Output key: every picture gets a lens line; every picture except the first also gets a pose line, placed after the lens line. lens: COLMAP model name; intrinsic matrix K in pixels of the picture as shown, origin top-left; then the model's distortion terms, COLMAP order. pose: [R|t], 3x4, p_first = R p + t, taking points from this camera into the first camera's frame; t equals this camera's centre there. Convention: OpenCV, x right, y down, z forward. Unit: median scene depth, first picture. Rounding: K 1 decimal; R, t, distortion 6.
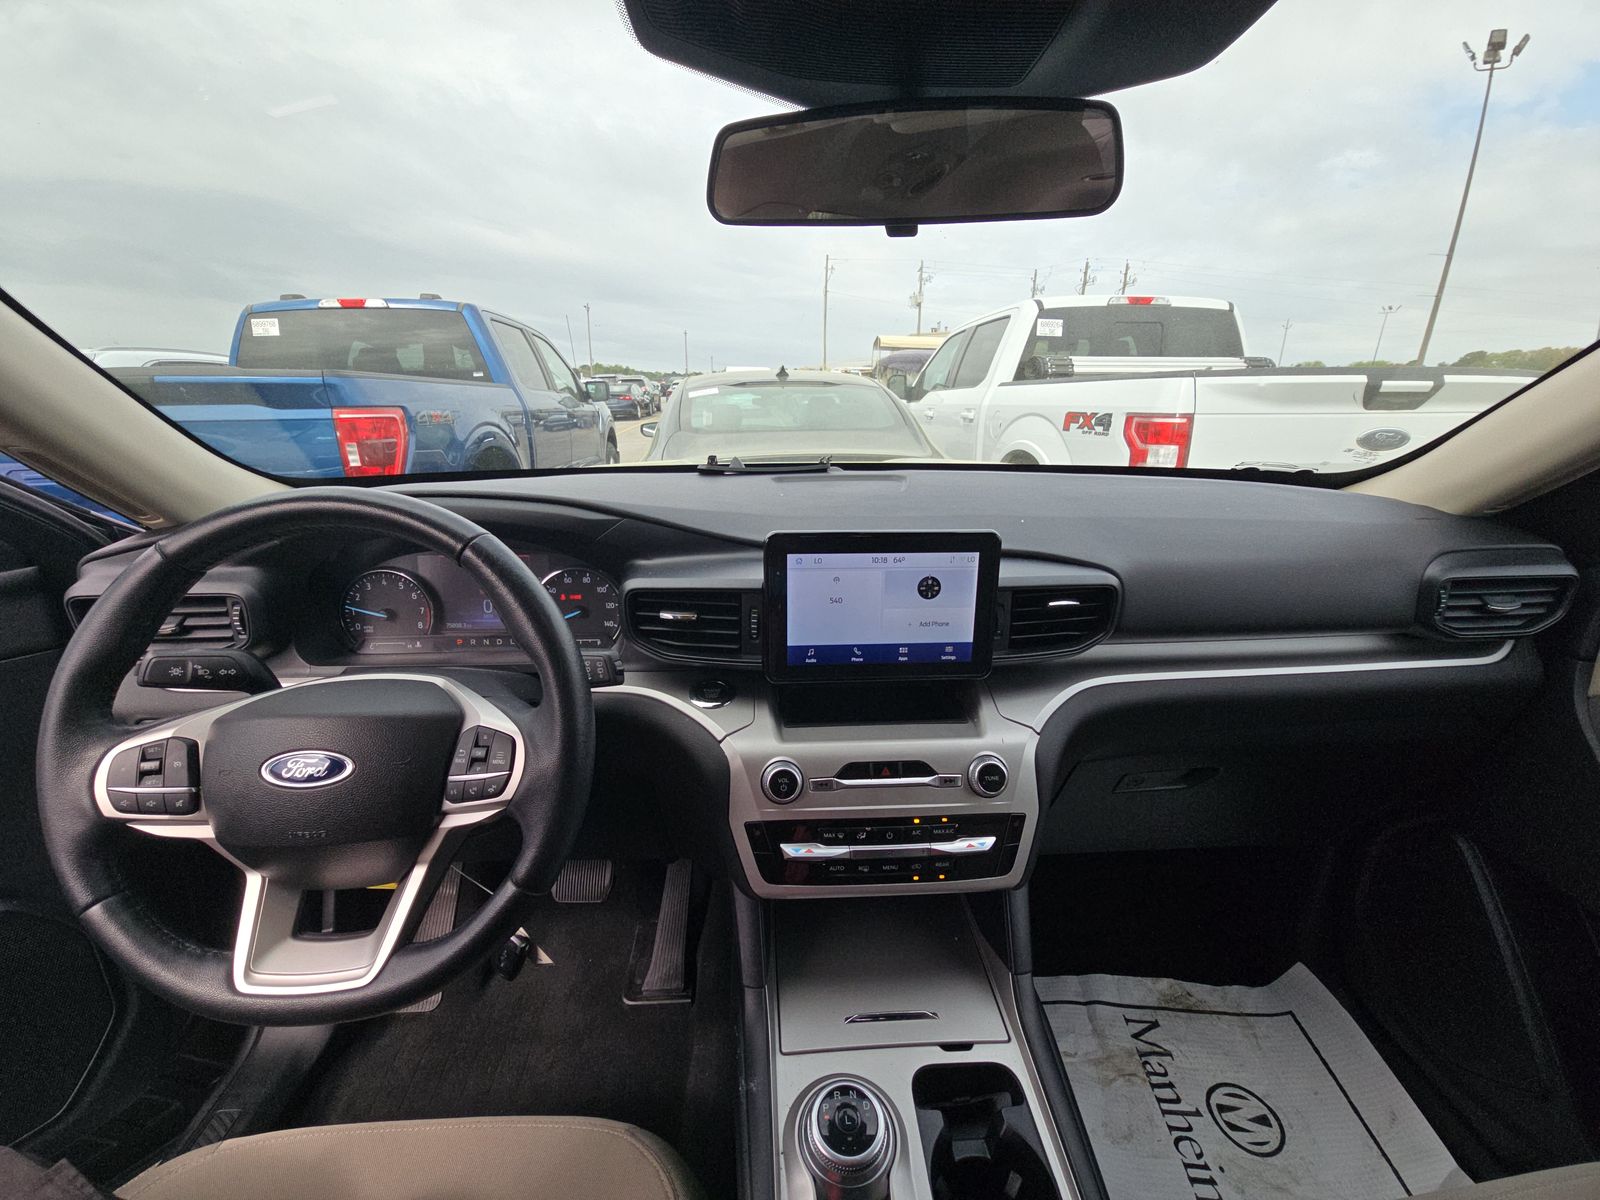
lens RADIAL K [[654.4, 0, 800.0], [0, 654.4, 600.0], [0, 0, 1]] dist [0.000517, -0.000310]
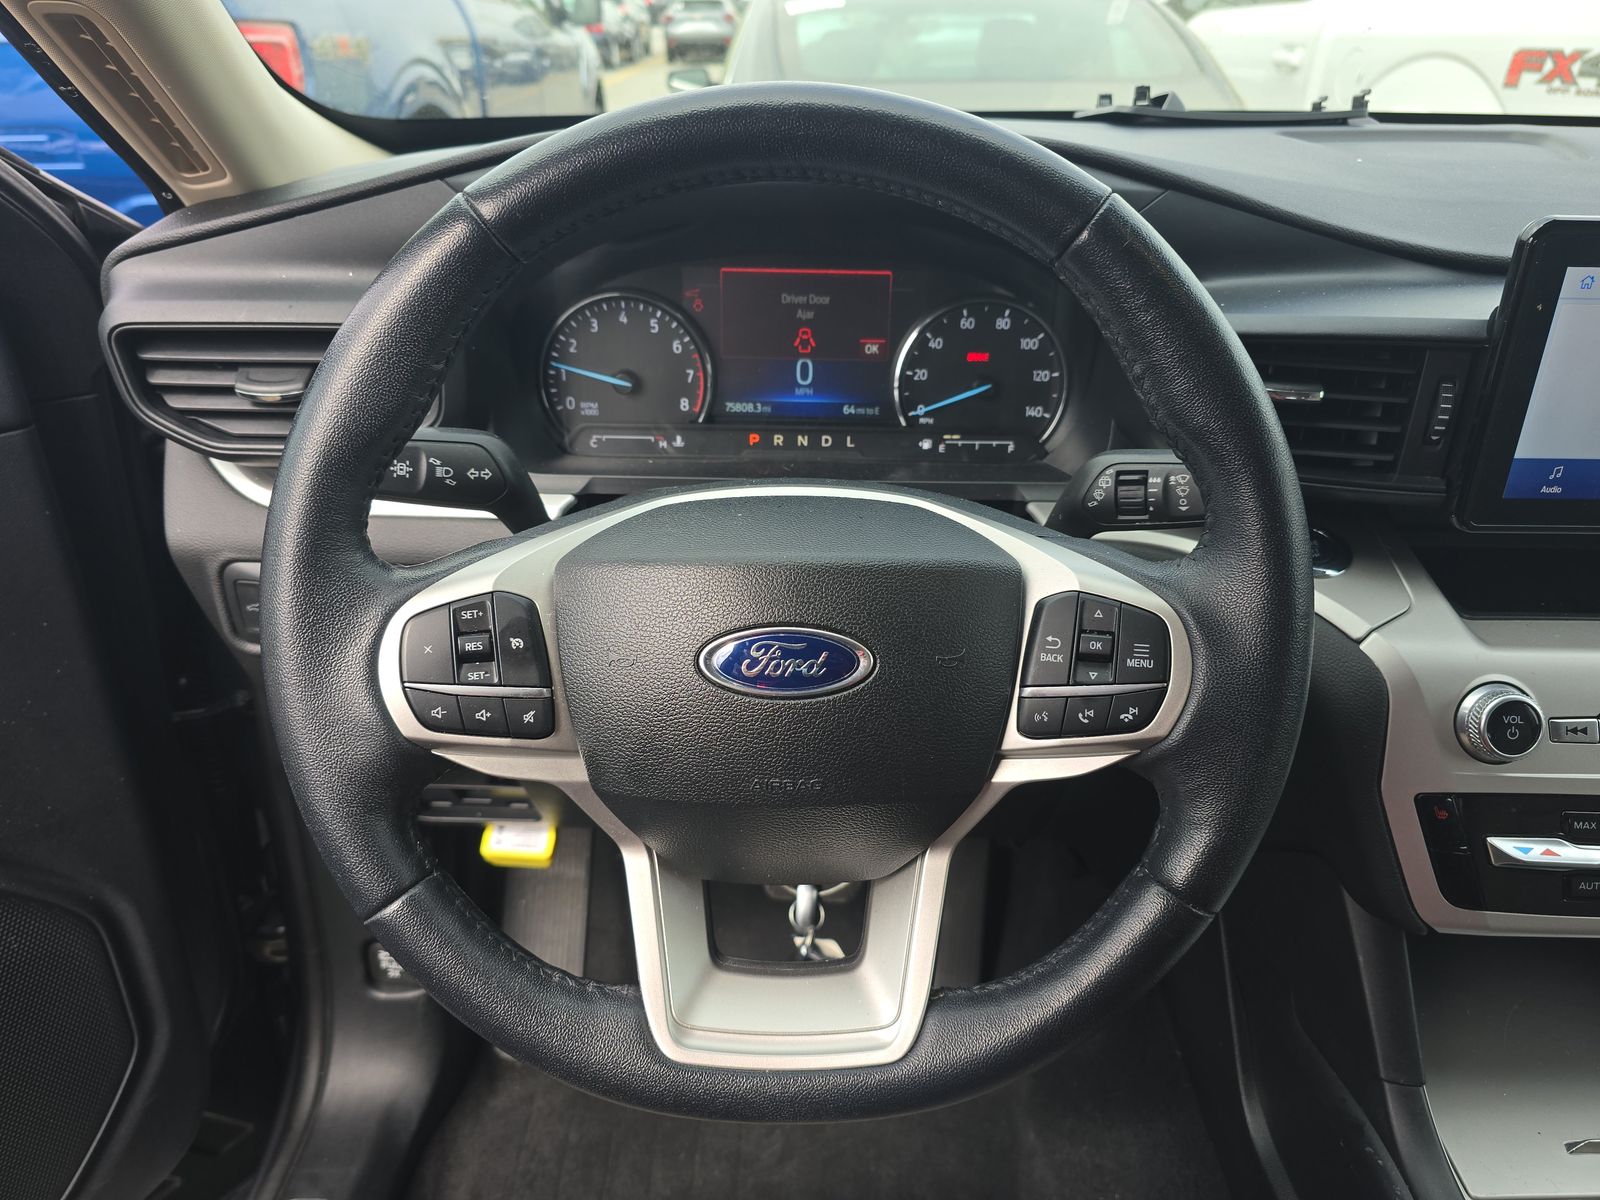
lens RADIAL K [[1113.6, 0, 800.0], [0, 1113.6, 600.0], [0, 0, 1]] dist [0.003374, -0.002029]
pose [[0.998037, 0.035648, -0.051495, -0.556548], [-0.026451, 0.985200, 0.169358, 0.050634], [0.056770, -0.167663, 0.984208, 0.124357]]
